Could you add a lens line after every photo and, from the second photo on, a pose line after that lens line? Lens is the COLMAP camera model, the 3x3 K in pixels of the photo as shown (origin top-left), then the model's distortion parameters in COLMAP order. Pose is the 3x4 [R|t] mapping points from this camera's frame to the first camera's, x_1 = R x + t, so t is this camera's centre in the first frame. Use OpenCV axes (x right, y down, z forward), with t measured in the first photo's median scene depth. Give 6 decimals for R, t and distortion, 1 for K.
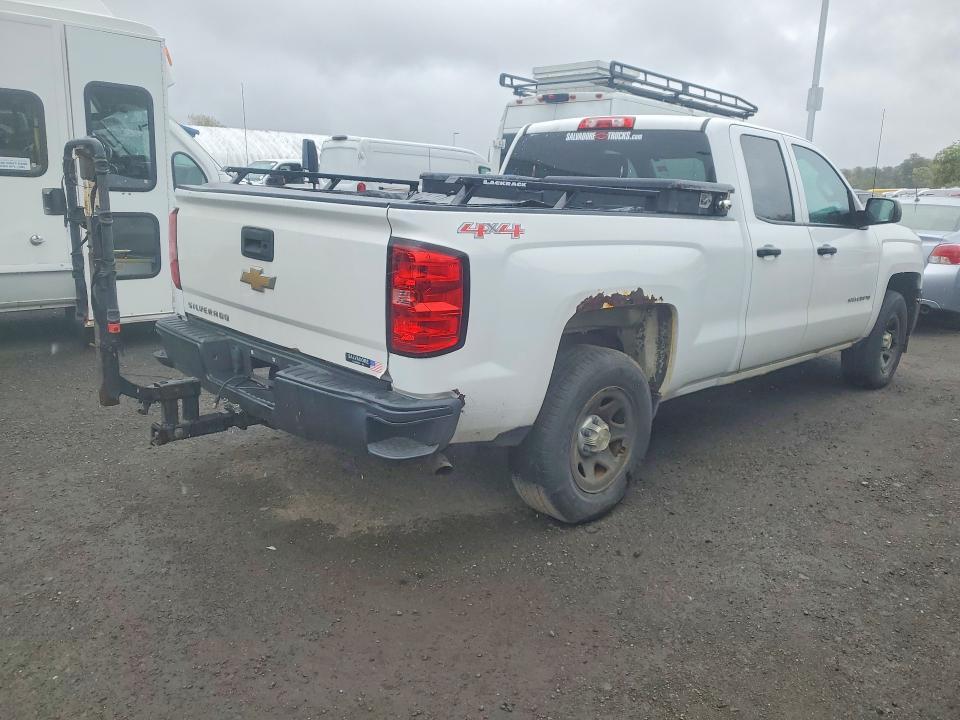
lens RADIAL K [[744.5, 0, 479.0], [0, 744.5, 363.4], [0, 0, 1]] dist [0.016875, 0.003852]
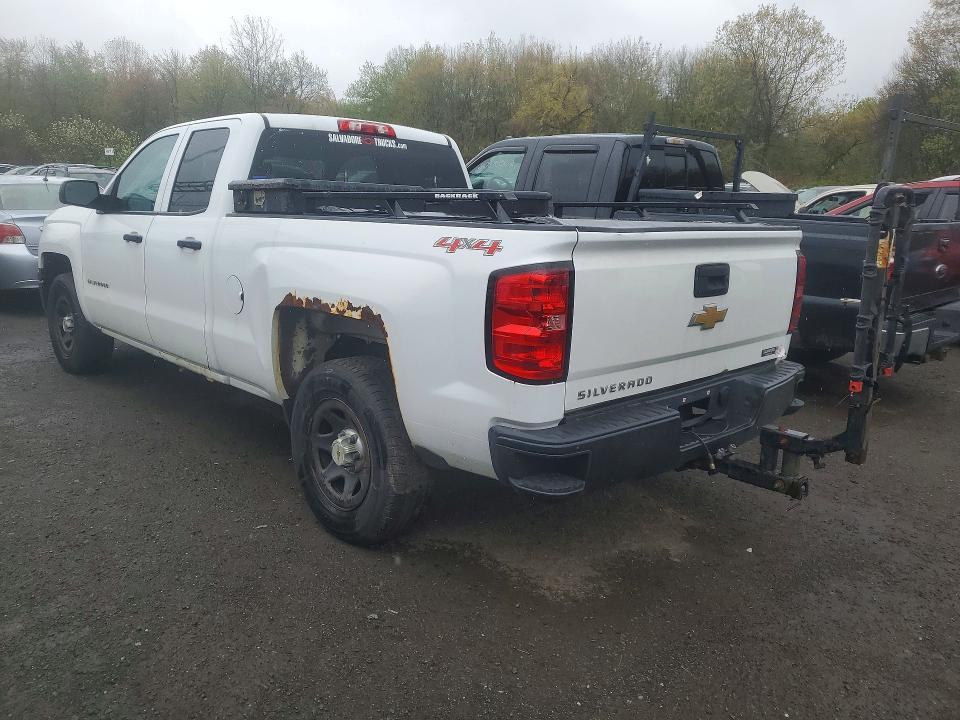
lens RADIAL K [[744.5, 0, 478.3], [0, 744.5, 357.3], [0, 0, 1]] dist [0.016875, 0.003852]
pose [[0.026111, -0.248458, 0.968291, -0.942064], [0.199688, 0.950395, 0.238481, -0.265615], [-0.979511, 0.187129, 0.074430, 0.928749]]
